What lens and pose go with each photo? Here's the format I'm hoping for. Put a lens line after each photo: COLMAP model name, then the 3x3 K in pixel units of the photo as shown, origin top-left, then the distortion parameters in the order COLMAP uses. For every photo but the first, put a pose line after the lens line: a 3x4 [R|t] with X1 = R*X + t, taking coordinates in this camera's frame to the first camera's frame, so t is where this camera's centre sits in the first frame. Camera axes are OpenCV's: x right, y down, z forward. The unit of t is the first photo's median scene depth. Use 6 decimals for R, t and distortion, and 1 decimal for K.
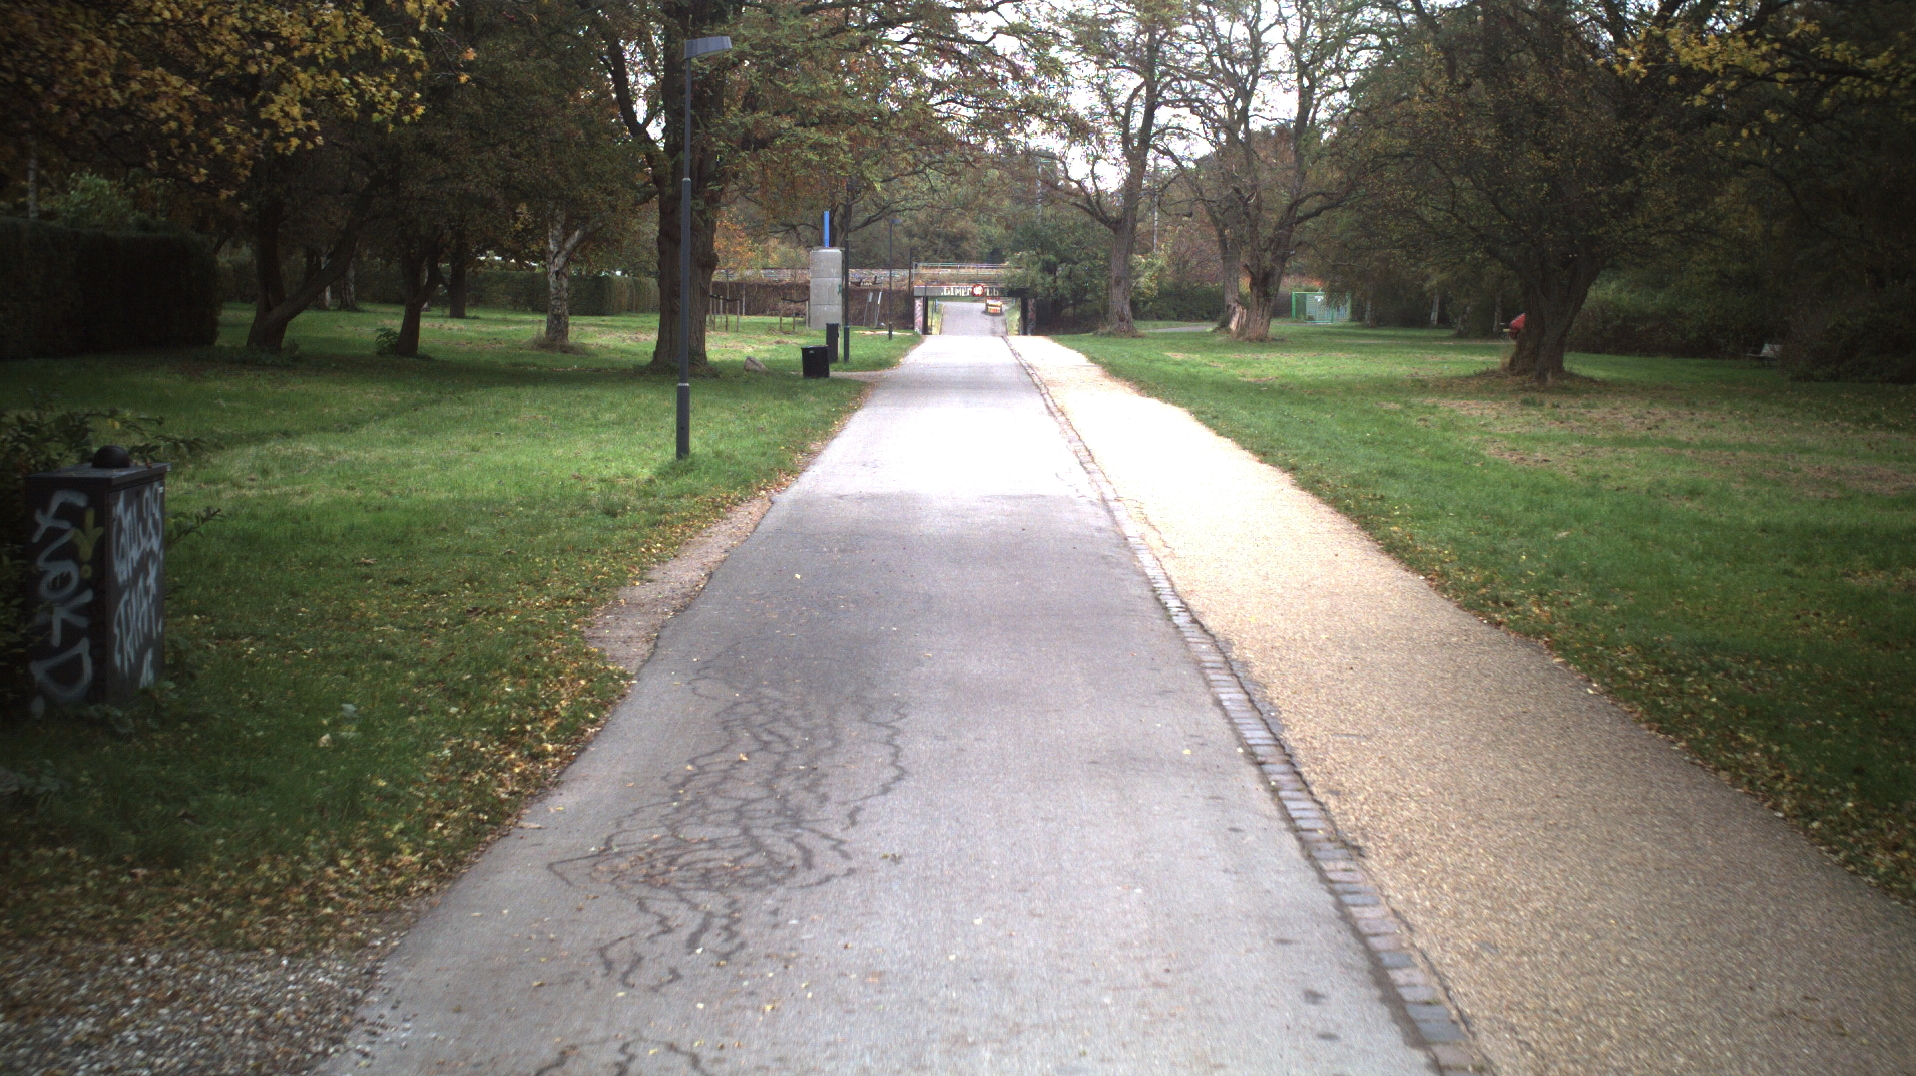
lens RADIAL K [[5588.9, 0, 965.4], [0, 5588.9, 532.8], [0, 0, 1]] dist [-0.584873, 0.000000]
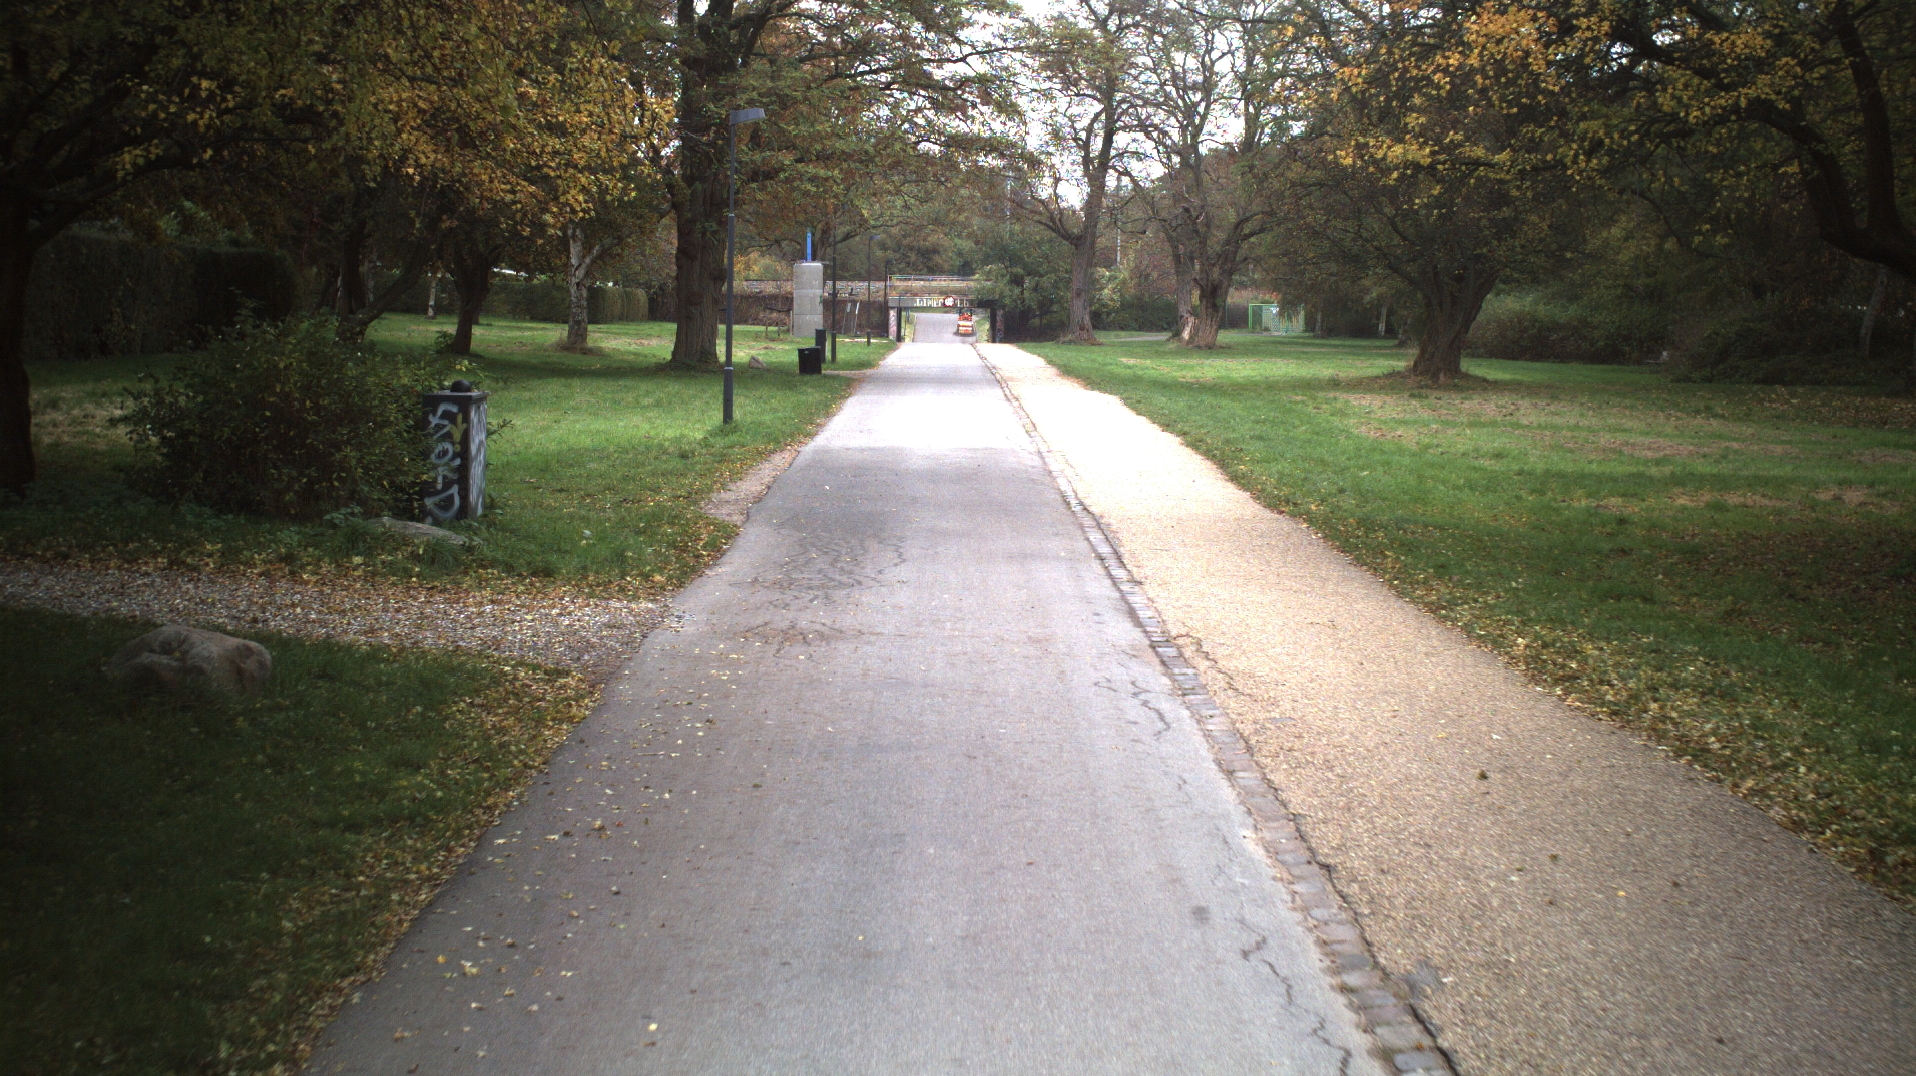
lens RADIAL K [[5588.9, 0, 963.9], [0, 5588.9, 526.2], [0, 0, 1]] dist [-0.584873, 0.000000]
pose [[0.999983, 0.002978, 0.004972, -0.000214], [-0.002962, 0.999990, -0.003299, 0.008303], [-0.004982, 0.003284, 0.999982, -0.181510]]
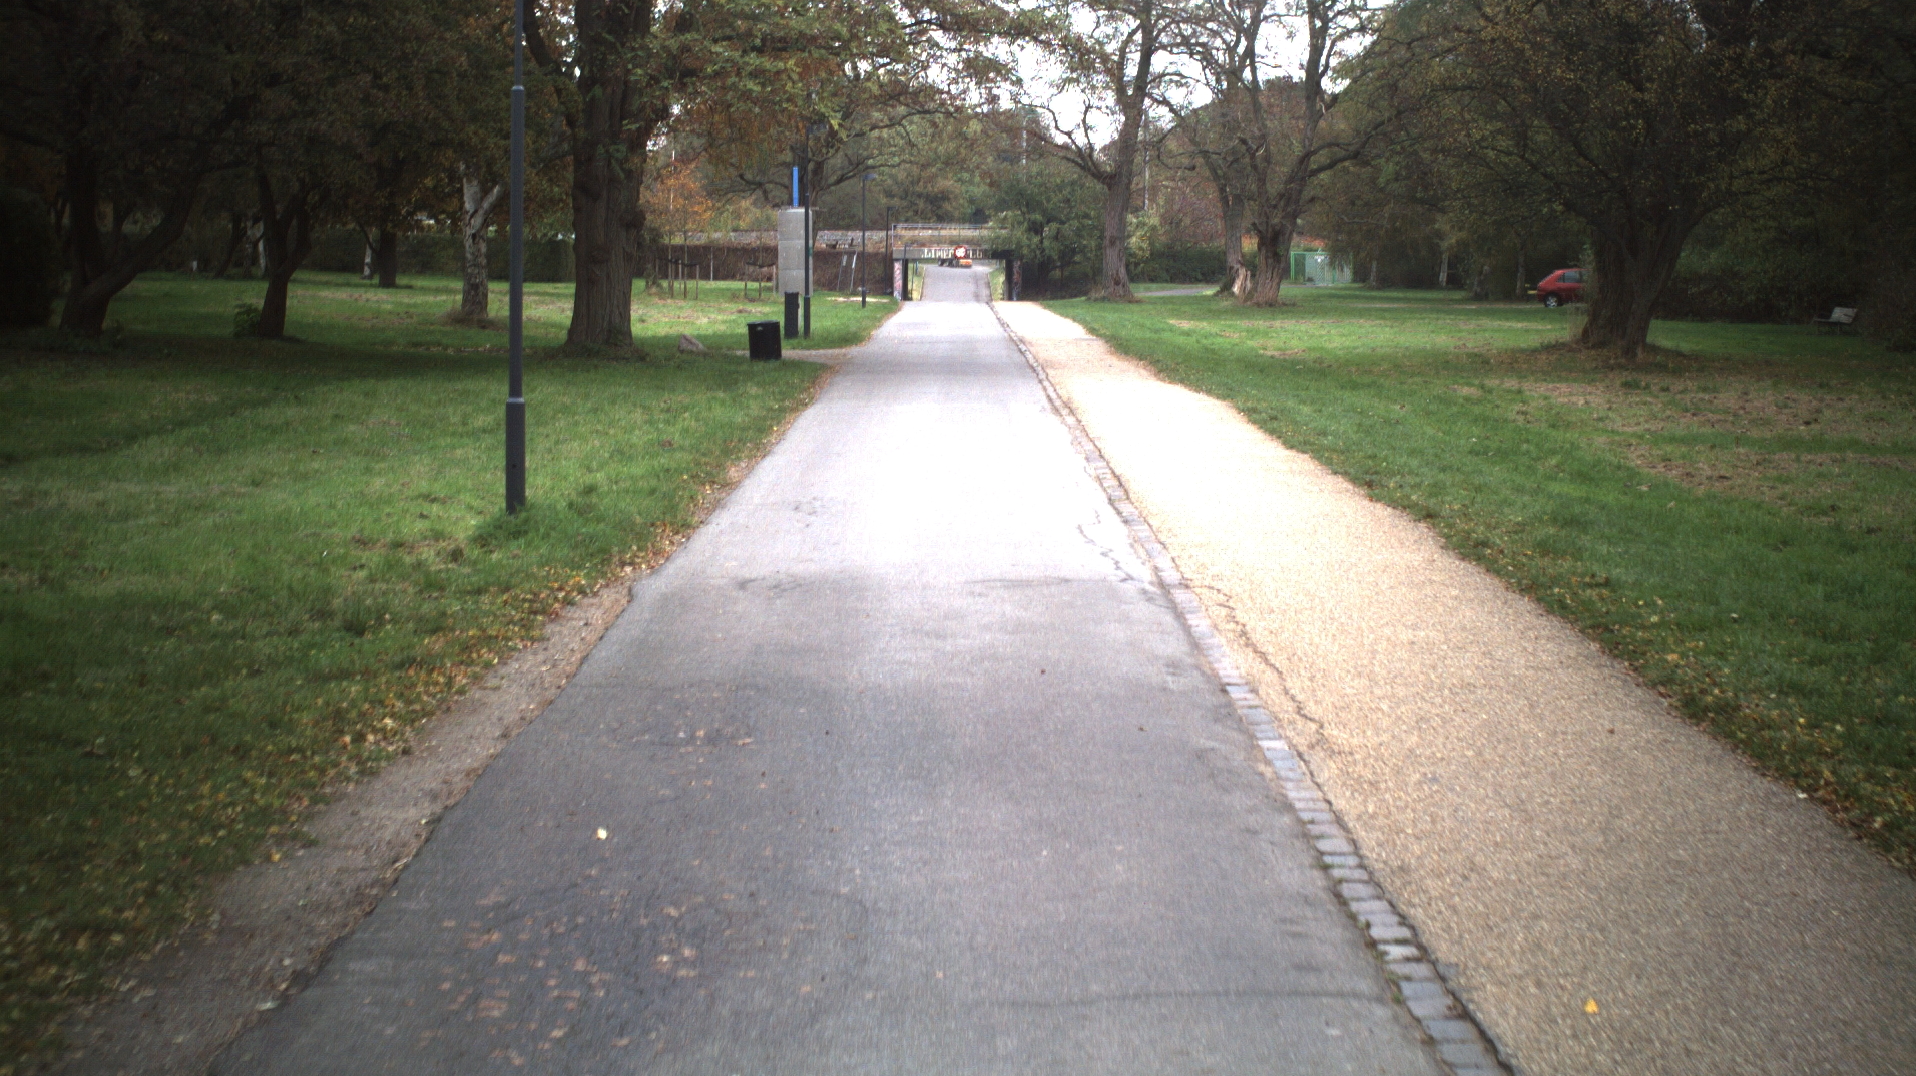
lens RADIAL K [[5588.9, 0, 953.1], [0, 5588.9, 537.5], [0, 0, 1]] dist [-0.584873, 0.000000]
pose [[0.999980, -0.006285, 0.000608, 0.000401], [0.006280, 0.999951, 0.007698, -0.007952], [-0.000657, -0.007694, 0.999970, 0.181291]]
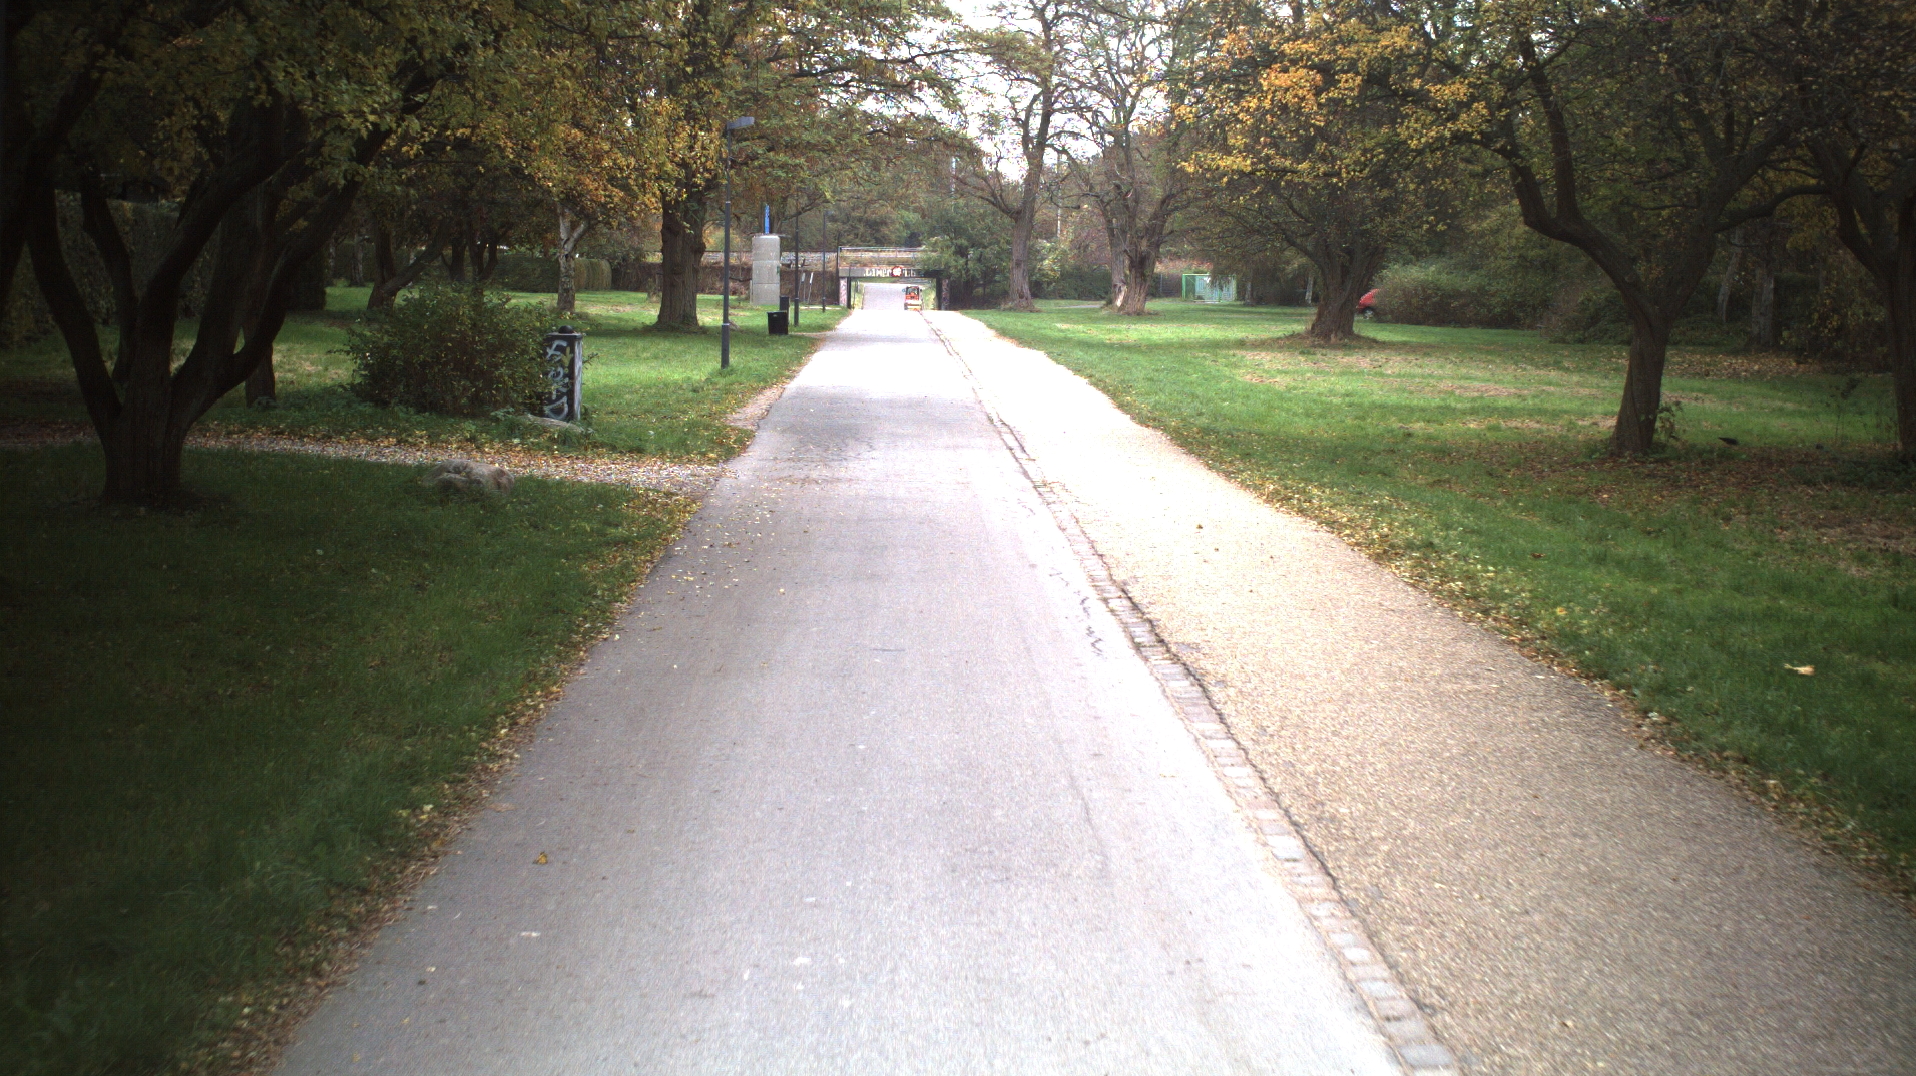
lens RADIAL K [[5588.9, 0, 951.2], [0, 5588.9, 545.8], [0, 0, 1]] dist [-0.584873, 0.000000]
pose [[0.999922, 0.002142, 0.012319, -0.001612], [-0.002211, 0.999982, 0.005543, 0.016284], [-0.012307, -0.005569, 0.999909, -0.362177]]
